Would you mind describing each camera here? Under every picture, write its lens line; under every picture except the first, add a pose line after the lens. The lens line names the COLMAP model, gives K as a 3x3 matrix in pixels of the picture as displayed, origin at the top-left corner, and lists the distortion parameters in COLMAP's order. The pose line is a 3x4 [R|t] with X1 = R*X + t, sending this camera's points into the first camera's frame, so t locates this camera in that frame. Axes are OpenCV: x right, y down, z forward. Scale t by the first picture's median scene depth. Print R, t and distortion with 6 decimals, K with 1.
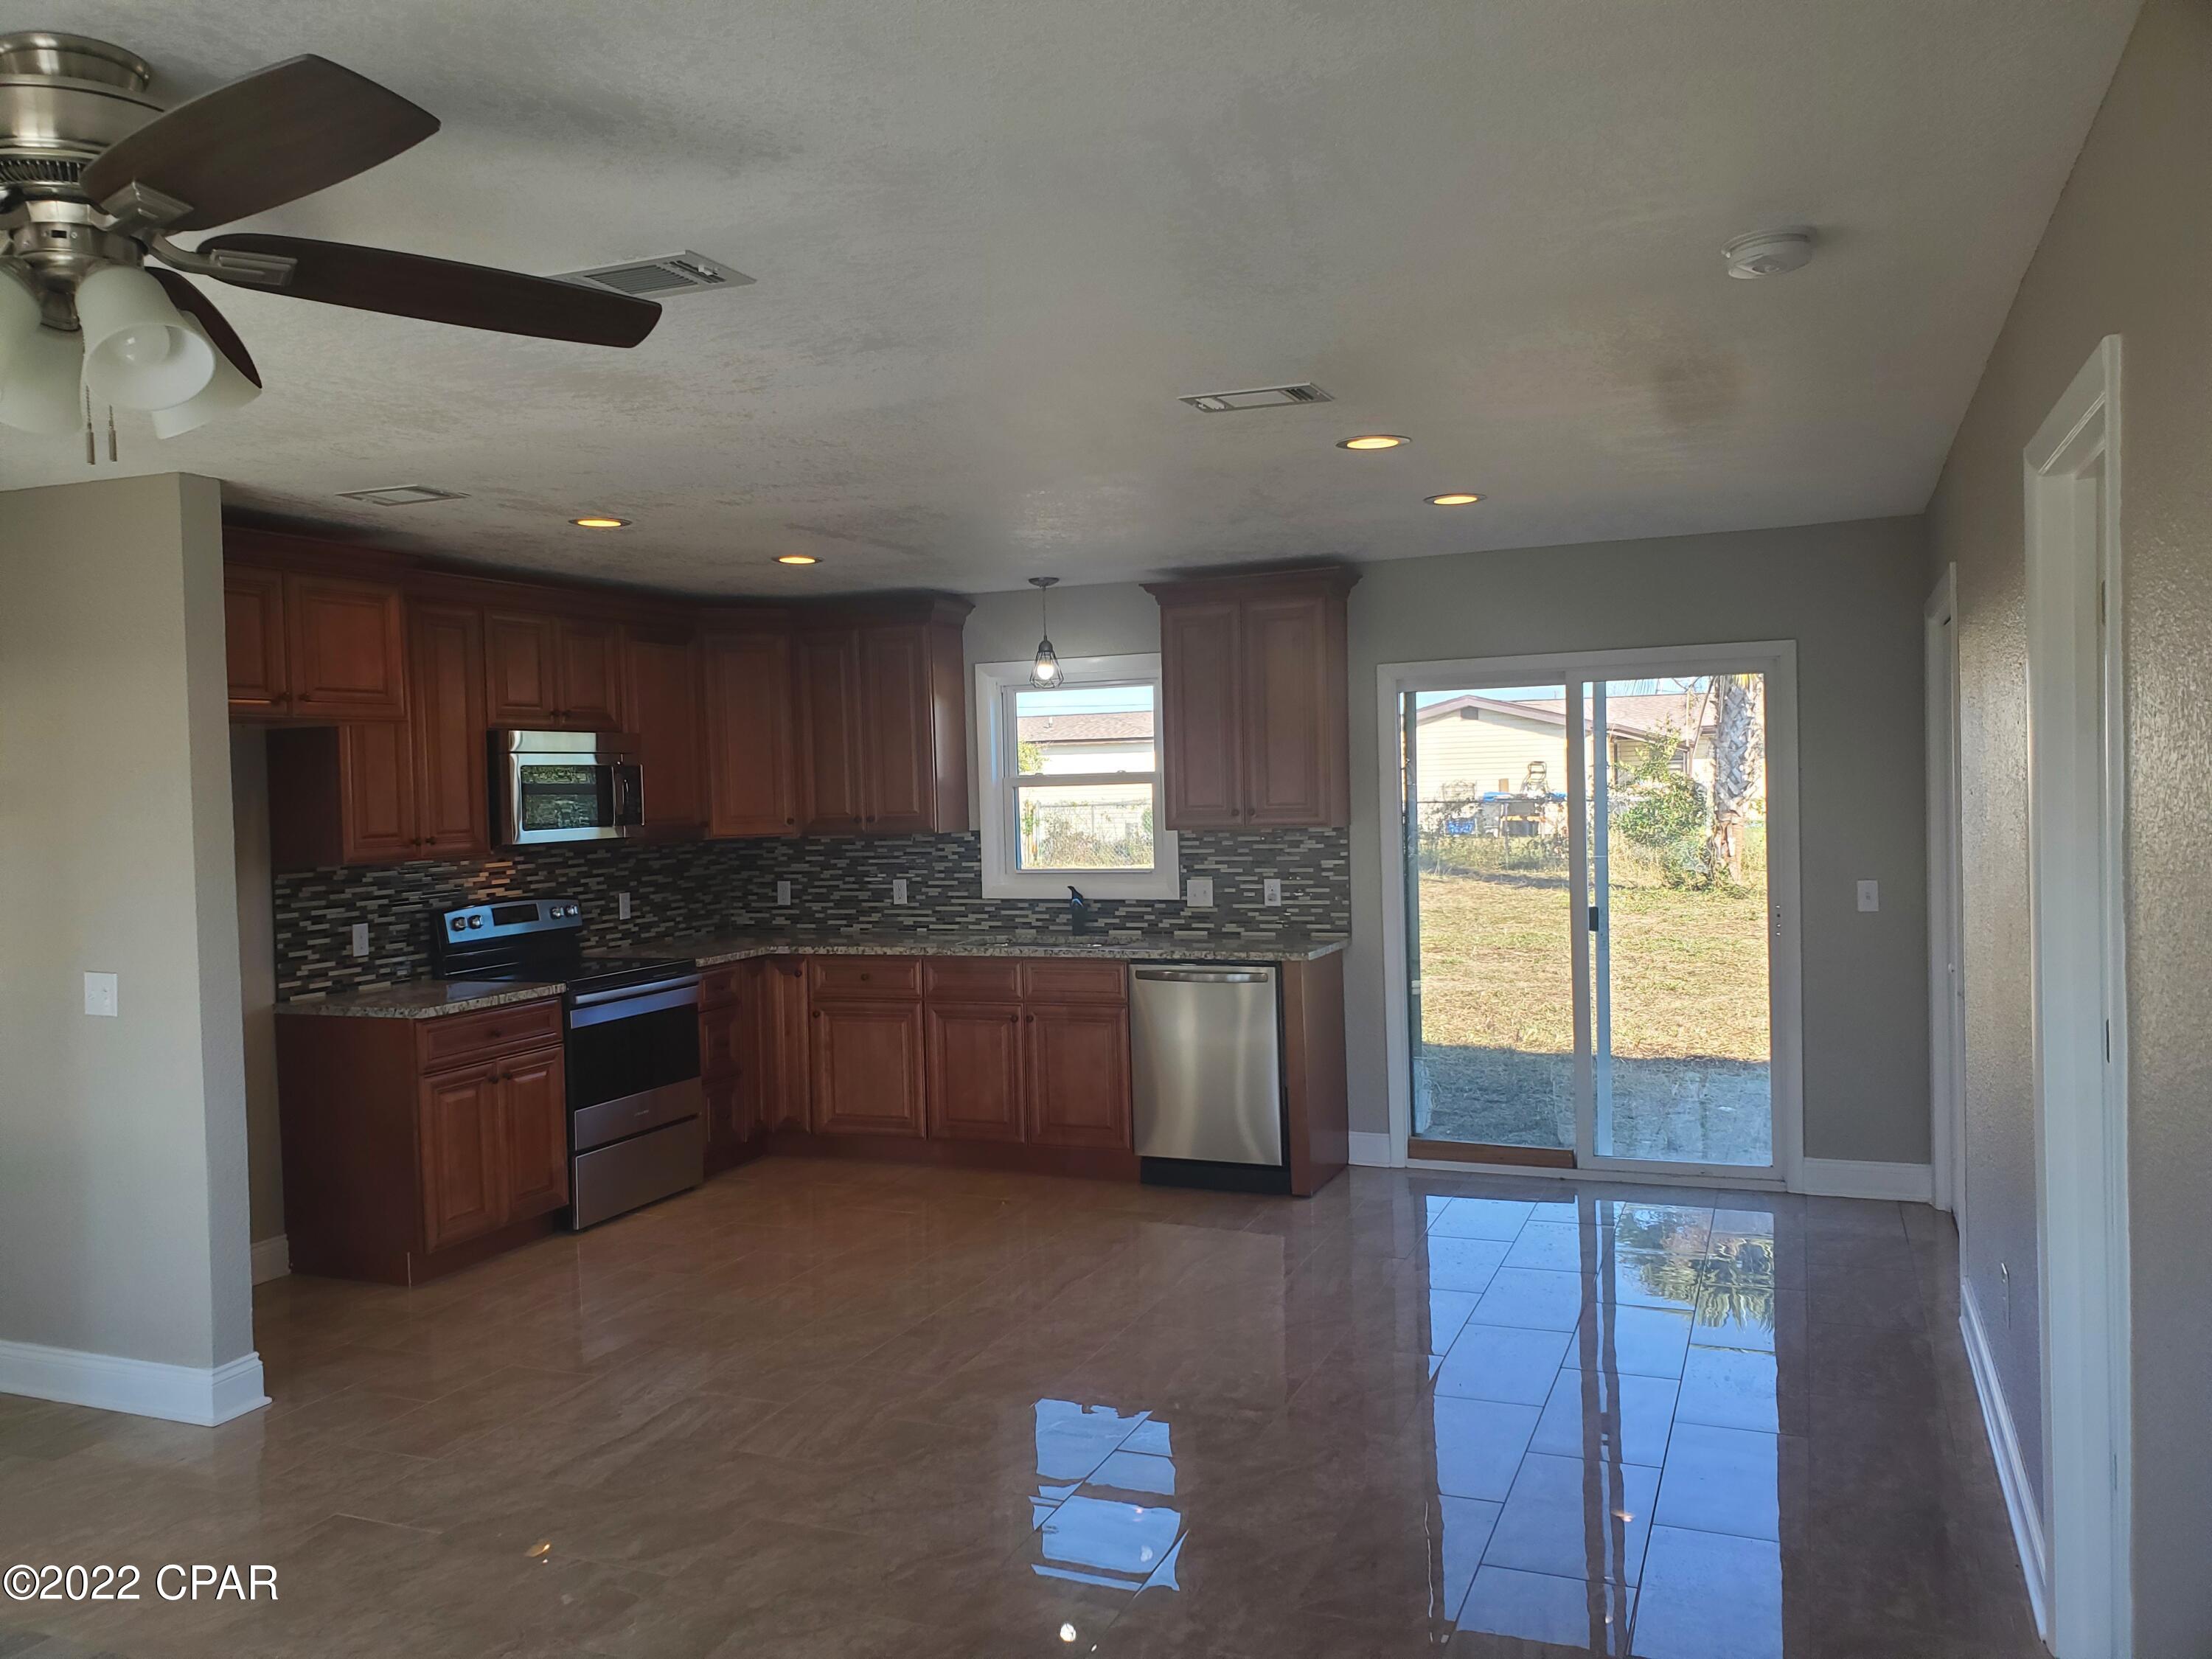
lens RADIAL K [[1680.7, 0, 1106.0], [0, 1680.7, 829.5], [0, 0, 1]] dist [0.114043, -0.171768]
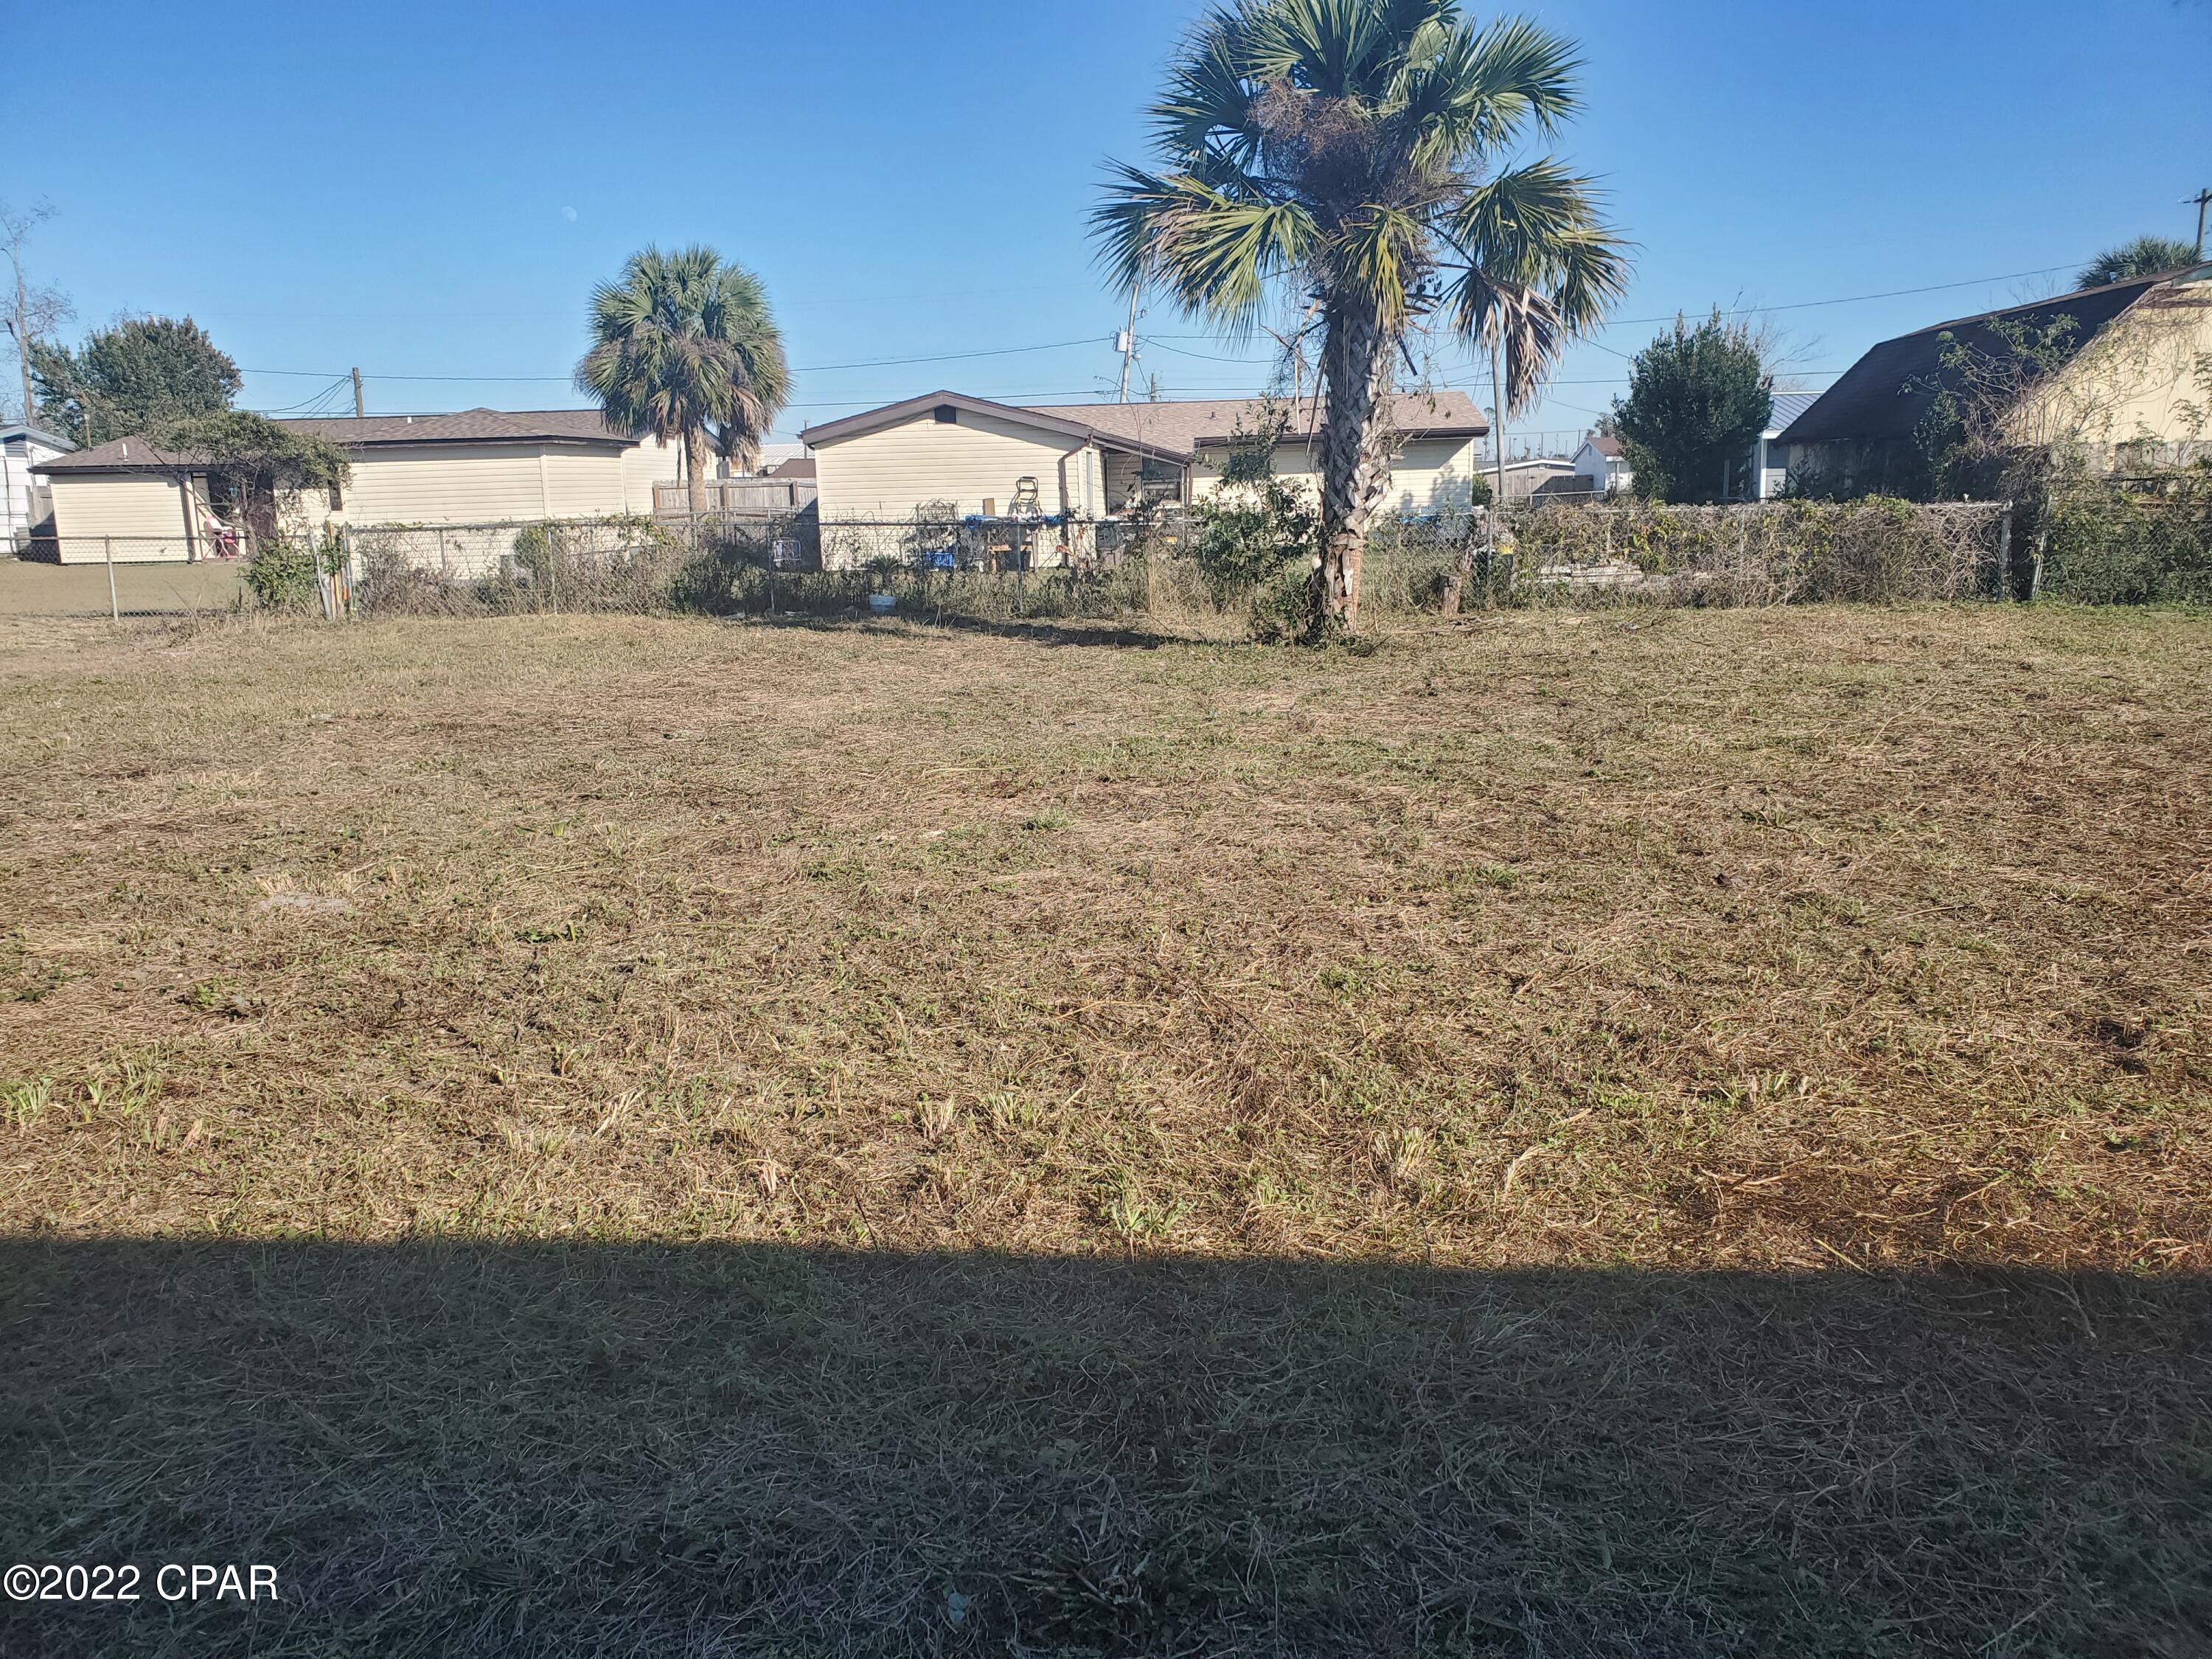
lens RADIAL K [[1680.7, 0, 1106.0], [0, 1680.7, 829.5], [0, 0, 1]] dist [0.114043, -0.171768]
pose [[0.949014, -0.059227, 0.309621, 0.156052], [0.010155, 0.987425, 0.157759, 0.000262], [-0.315071, -0.146571, 0.937682, 1.131734]]
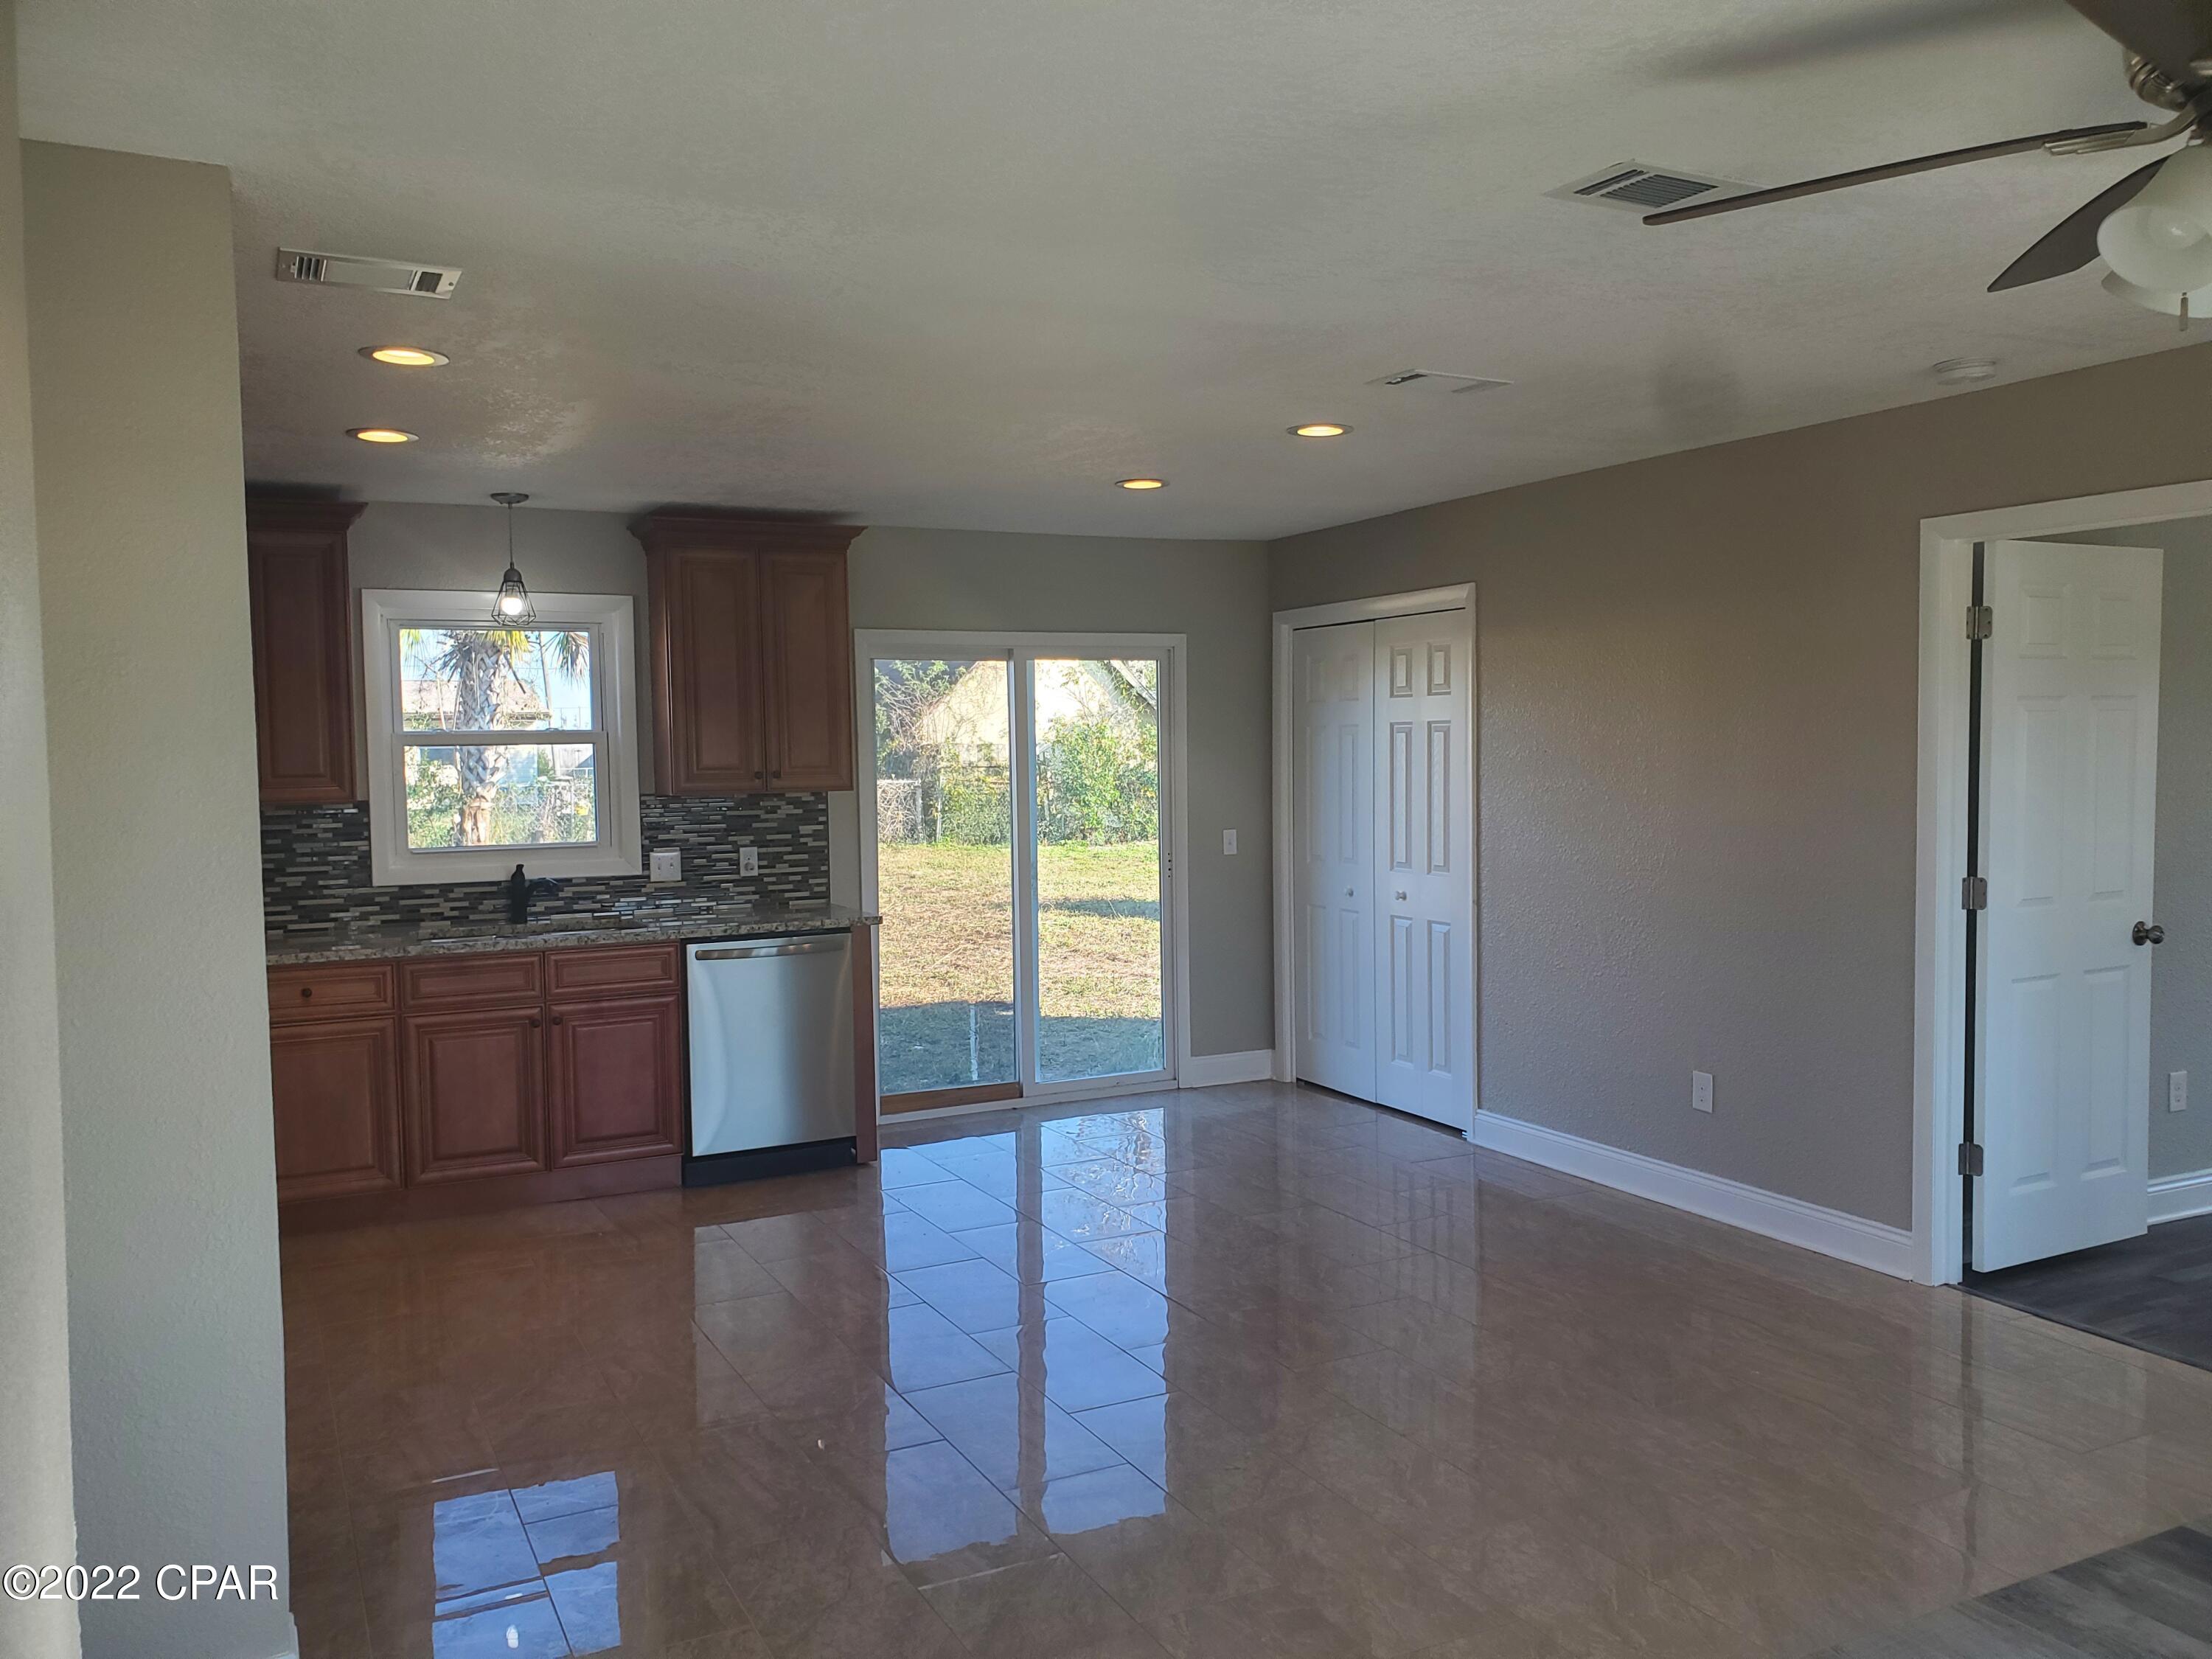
lens RADIAL K [[1680.7, 0, 1106.0], [0, 1680.7, 829.5], [0, 0, 1]] dist [0.114043, -0.171768]
pose [[0.650351, -0.021212, 0.759337, -0.478036], [0.018683, 0.999754, 0.011926, 0.011598], [-0.759404, 0.006431, 0.650588, 0.226726]]
